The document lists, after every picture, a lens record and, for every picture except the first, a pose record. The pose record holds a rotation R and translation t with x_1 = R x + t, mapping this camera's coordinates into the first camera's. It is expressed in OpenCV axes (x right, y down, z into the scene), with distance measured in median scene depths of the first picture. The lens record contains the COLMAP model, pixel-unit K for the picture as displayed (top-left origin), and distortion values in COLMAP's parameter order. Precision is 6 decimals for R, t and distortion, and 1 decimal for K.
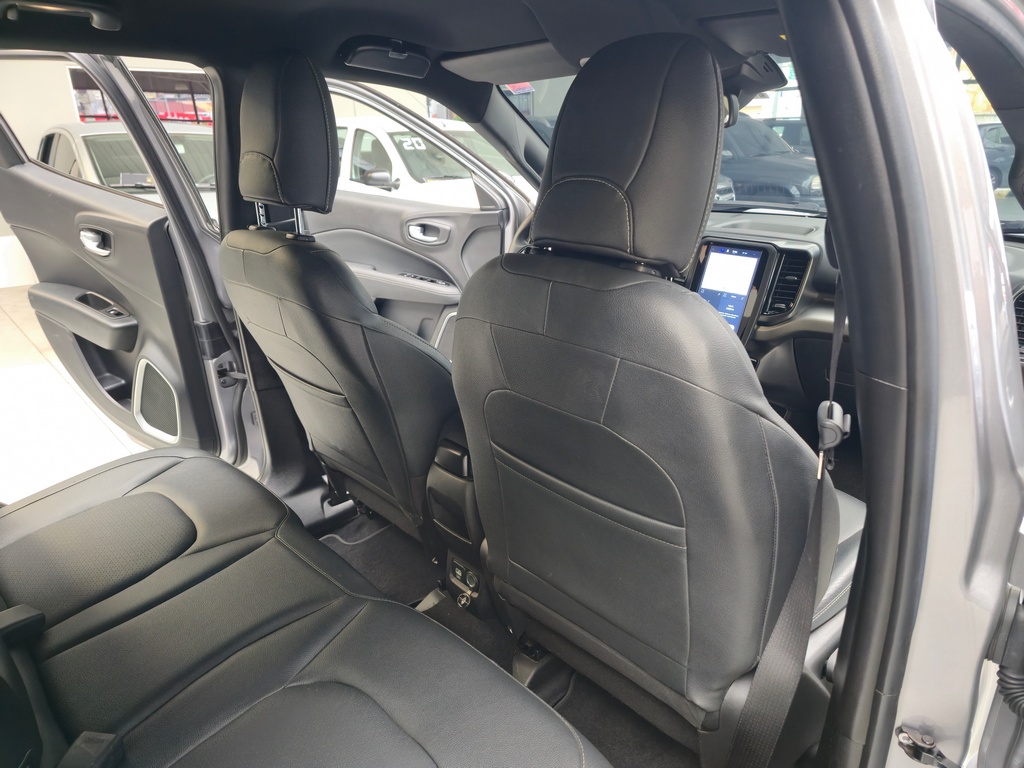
lens RADIAL K [[668.5, 0, 512.0], [0, 668.5, 384.0], [0, 0, 1]] dist [0.004480, 0.000436]
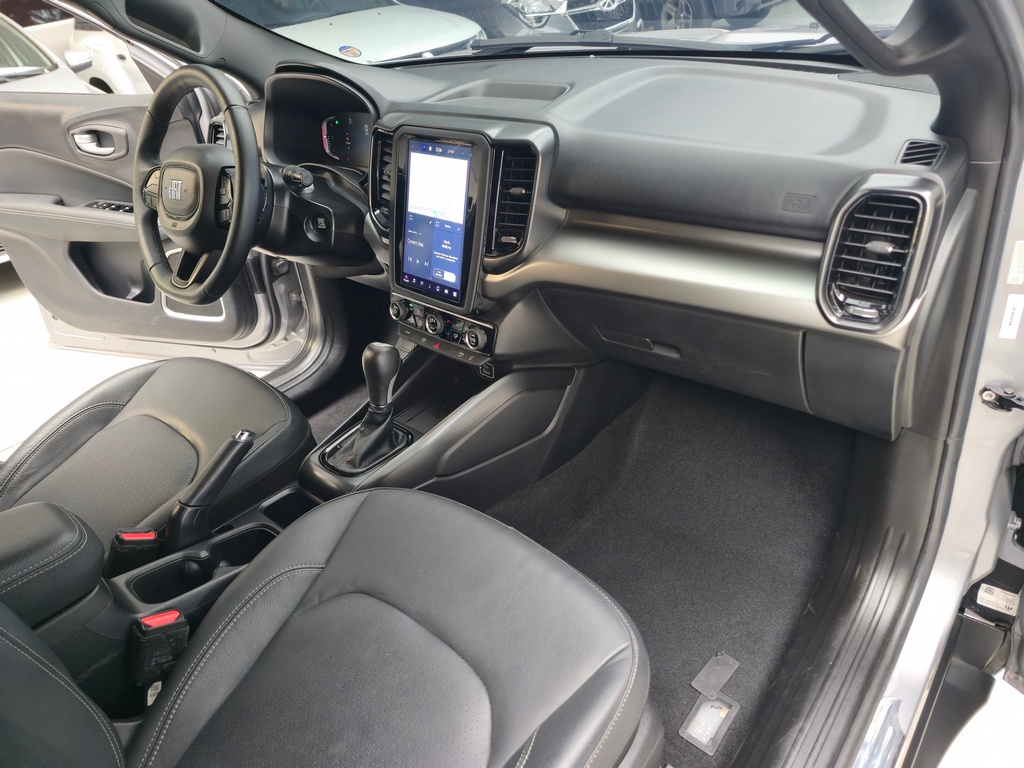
lens RADIAL K [[699.5, 0, 512.0], [0, 699.5, 384.0], [0, 0, 1]] dist [0.002237, -0.002762]
pose [[0.985637, -0.165032, 0.035835, 0.341109], [0.153285, 0.963314, 0.220294, -0.122999], [-0.070876, -0.211637, 0.974775, 0.334165]]
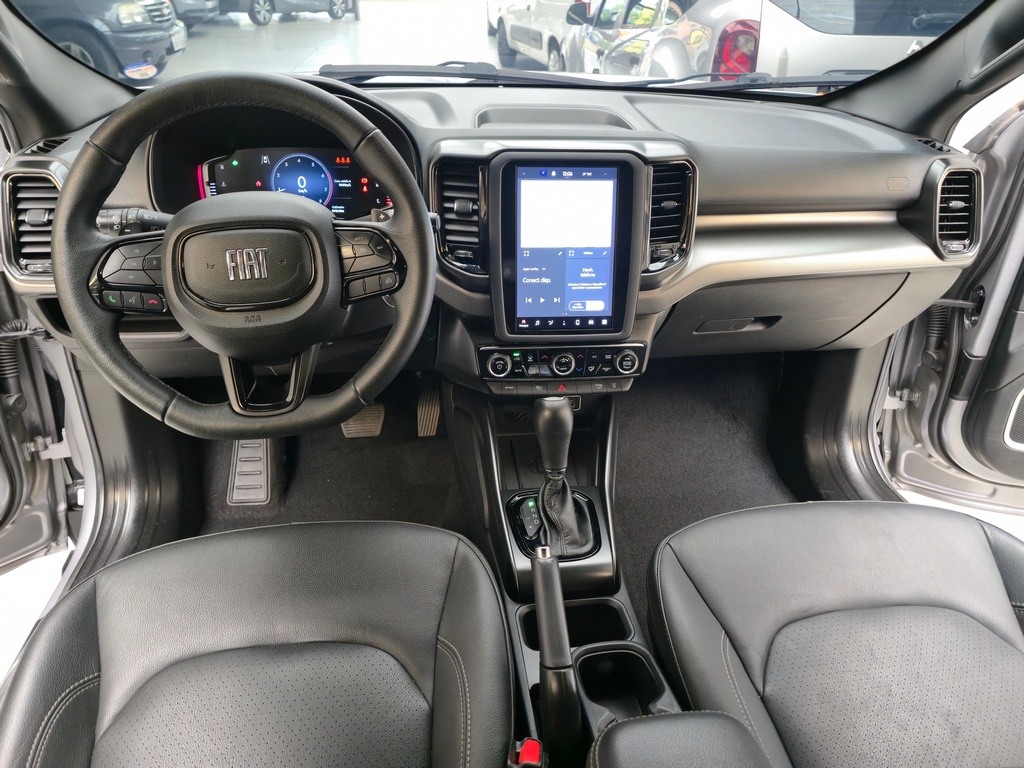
lens RADIAL K [[680.7, 0, 512.0], [0, 680.7, 384.0], [0, 0, 1]] dist [-0.008523, -0.004102]
pose [[0.557853, -0.413309, 0.719705, -0.175119], [0.249651, 0.910582, 0.329417, -0.236728], [-0.791501, -0.004092, 0.611154, 0.689369]]
